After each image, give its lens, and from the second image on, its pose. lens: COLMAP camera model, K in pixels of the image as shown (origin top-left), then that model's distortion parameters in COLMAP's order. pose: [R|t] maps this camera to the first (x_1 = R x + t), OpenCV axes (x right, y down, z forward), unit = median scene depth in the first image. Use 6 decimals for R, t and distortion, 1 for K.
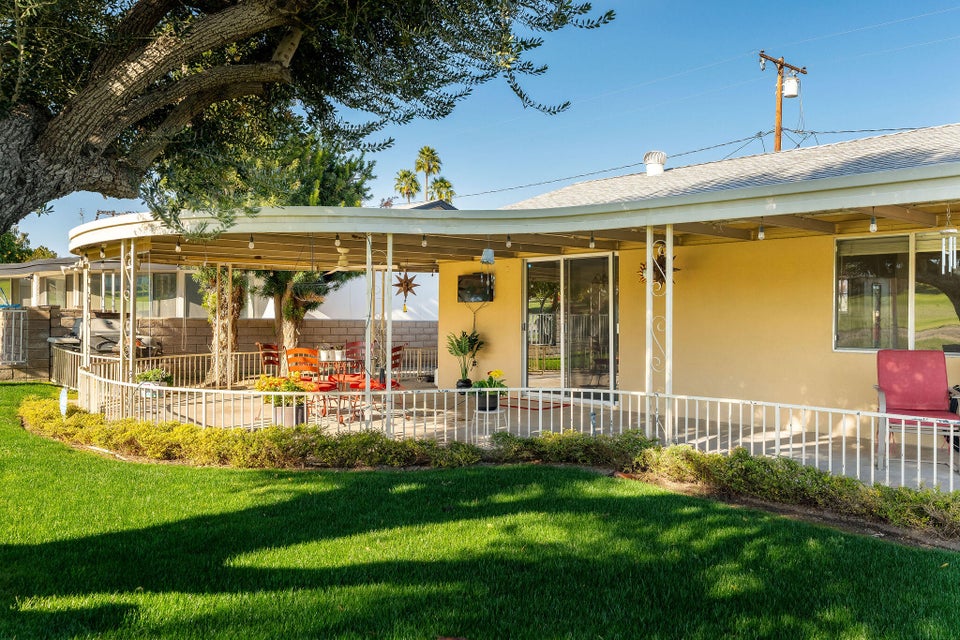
lens RADIAL K [[803.3, 0, 480.6], [0, 803.3, 319.2], [0, 0, 1]] dist [-0.010935, 0.000473]
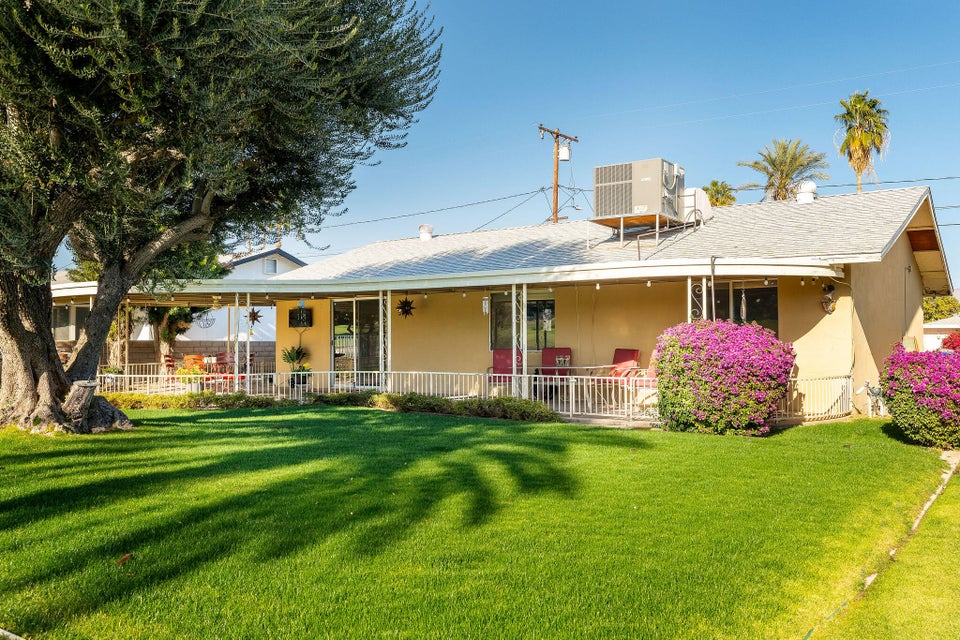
lens RADIAL K [[808.8, 0, 479.3], [0, 808.8, 319.6], [0, 0, 1]] dist [0.009194, 0.006783]
pose [[0.981690, -0.006841, 0.190363, 0.031410], [0.012048, 0.999584, -0.026210, 0.007798], [-0.190104, 0.028024, 0.981364, -0.528364]]
